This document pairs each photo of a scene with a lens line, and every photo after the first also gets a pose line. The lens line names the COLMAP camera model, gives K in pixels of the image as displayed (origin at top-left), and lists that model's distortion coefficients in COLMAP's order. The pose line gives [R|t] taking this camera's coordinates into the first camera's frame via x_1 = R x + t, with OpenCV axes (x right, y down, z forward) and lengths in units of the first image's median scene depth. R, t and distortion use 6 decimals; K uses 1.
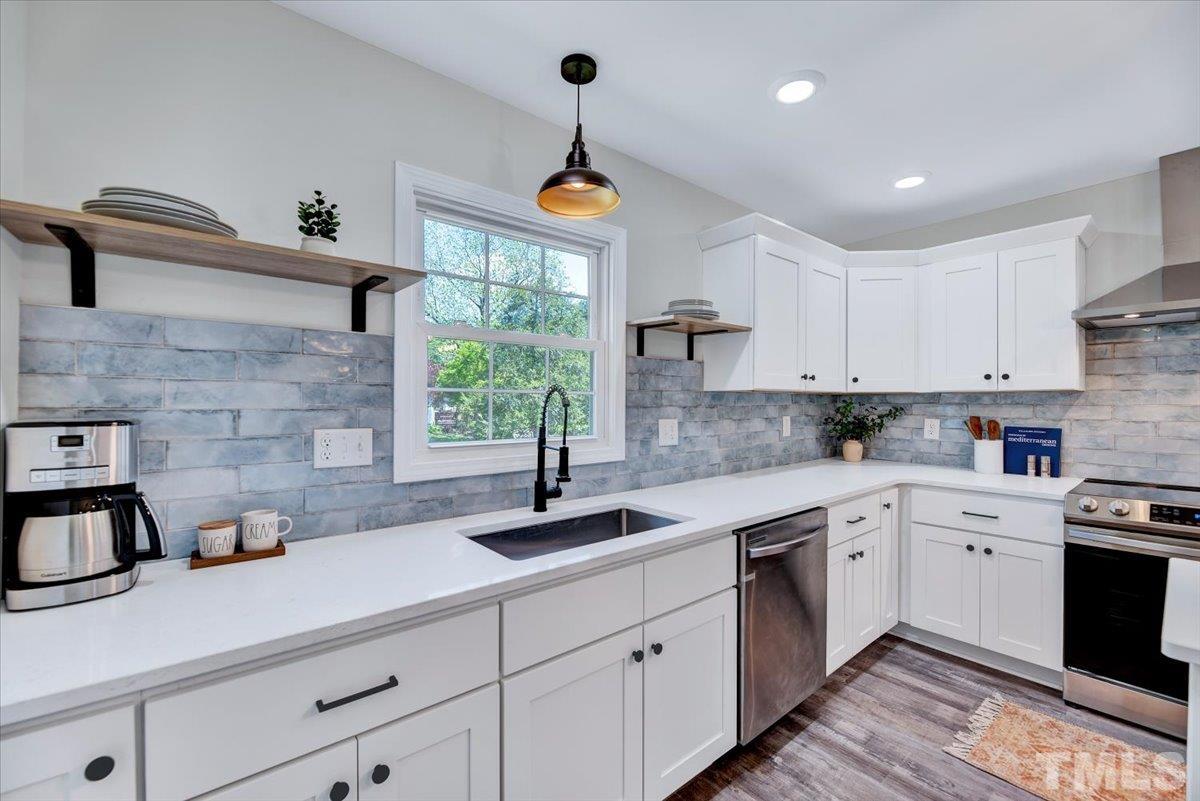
lens RADIAL K [[494.3, 0, 606.1], [0, 494.3, 400.6], [0, 0, 1]] dist [-0.002781, -0.001441]
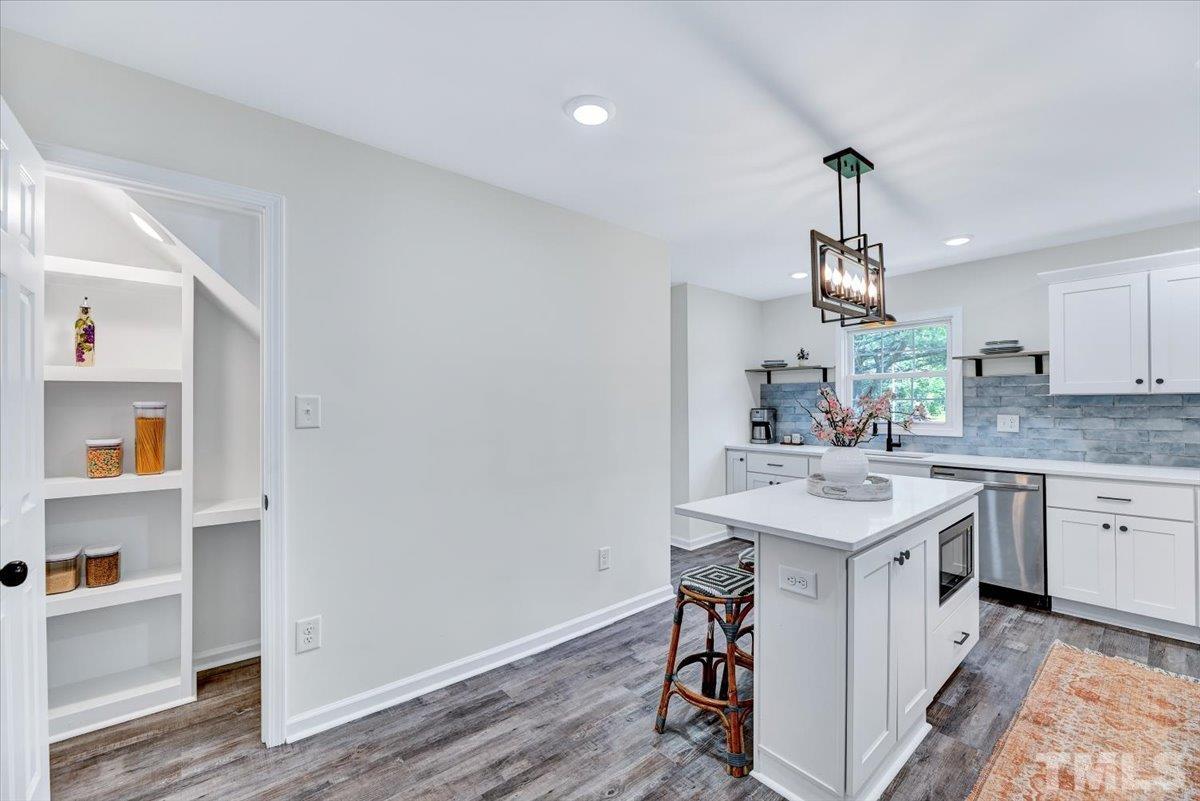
lens RADIAL K [[494.3, 0, 605.9], [0, 494.3, 402.8], [0, 0, 1]] dist [-0.002781, -0.001441]
pose [[0.015409, -0.007276, -0.999855, 1.964026], [0.005567, 0.999959, -0.007191, 0.004509], [0.999866, -0.005455, 0.015449, -0.331178]]
